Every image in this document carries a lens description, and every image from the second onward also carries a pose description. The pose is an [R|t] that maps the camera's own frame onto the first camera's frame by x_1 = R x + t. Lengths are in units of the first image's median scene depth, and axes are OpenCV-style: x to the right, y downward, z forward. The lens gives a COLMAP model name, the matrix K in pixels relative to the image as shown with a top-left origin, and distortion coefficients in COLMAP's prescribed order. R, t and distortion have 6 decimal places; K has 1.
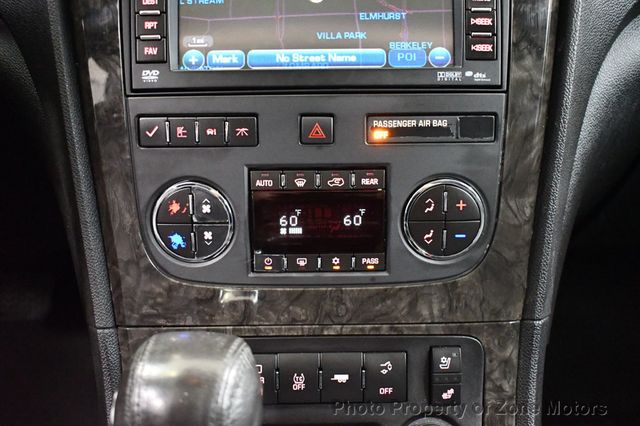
lens RADIAL K [[687.2, 0, 320.3], [0, 687.2, 214.2], [0, 0, 1]] dist [-0.083433, 0.000000]
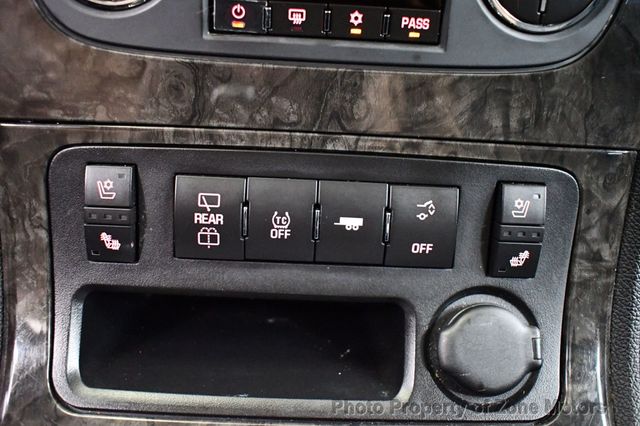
lens RADIAL K [[607.2, 0, 322.5], [0, 607.2, 214.5], [0, 0, 1]] dist [-0.098126, 0.000000]
pose [[0.997919, 0.055247, 0.033254, -0.012830], [-0.059623, 0.986959, 0.149521, 0.154554], [-0.024559, -0.151193, 0.988199, 0.474294]]
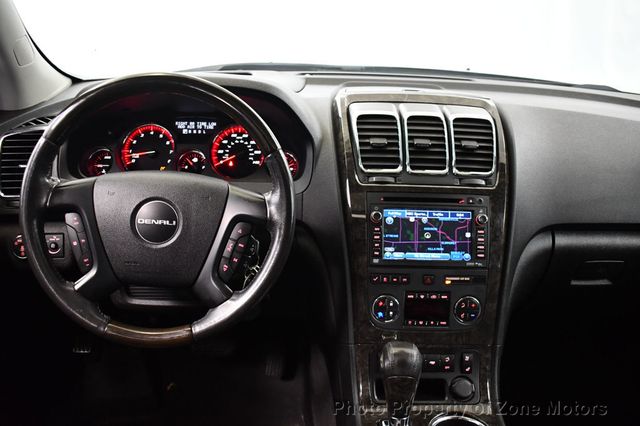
lens RADIAL K [[627.0, 0, 320.0], [0, 627.0, 214.4], [0, 0, 1]] dist [-0.080261, 0.000000]
pose [[0.998855, 0.035053, 0.032554, -0.571805], [-0.030823, 0.992001, -0.122411, -0.052874], [-0.036585, 0.121268, 0.991945, -1.751866]]
